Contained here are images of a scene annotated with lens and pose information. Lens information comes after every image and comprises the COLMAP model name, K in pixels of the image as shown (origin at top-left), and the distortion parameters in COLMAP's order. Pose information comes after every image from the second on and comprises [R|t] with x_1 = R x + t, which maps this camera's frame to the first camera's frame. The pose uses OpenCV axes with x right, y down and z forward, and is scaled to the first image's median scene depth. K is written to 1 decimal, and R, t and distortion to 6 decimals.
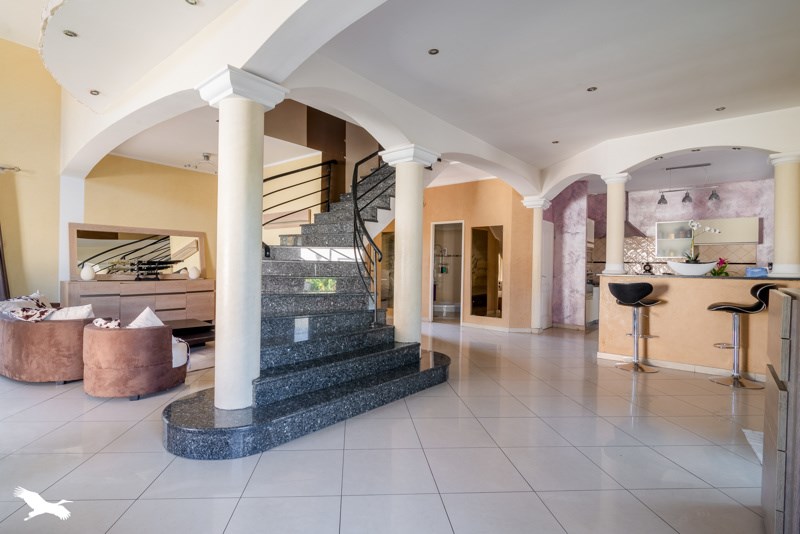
lens RADIAL K [[372.3, 0, 400.0], [0, 372.3, 267.0], [0, 0, 1]] dist [0.003284, 0.000614]
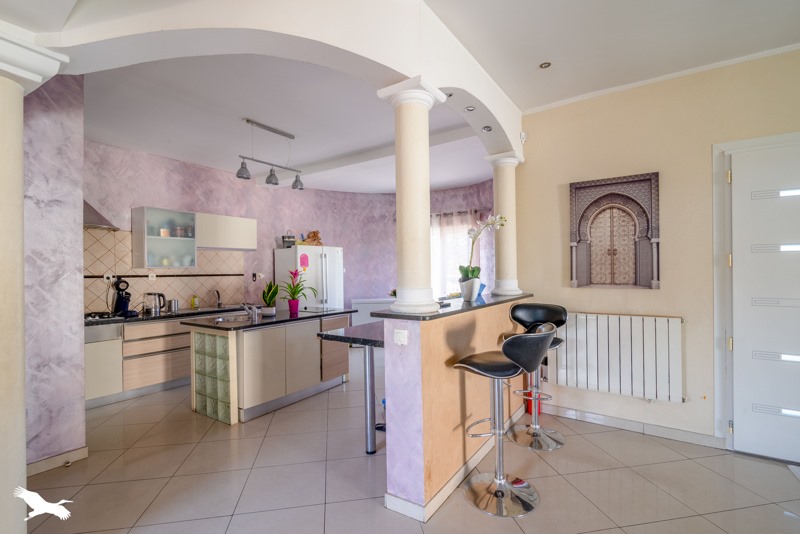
lens RADIAL K [[372.3, 0, 400.0], [0, 372.3, 267.0], [0, 0, 1]] dist [0.003284, 0.000614]
pose [[-0.110155, -0.006121, 0.993896, 0.074900], [0.015105, 0.999855, 0.007832, -0.025008], [-0.993800, 0.015875, -0.110047, 0.705956]]
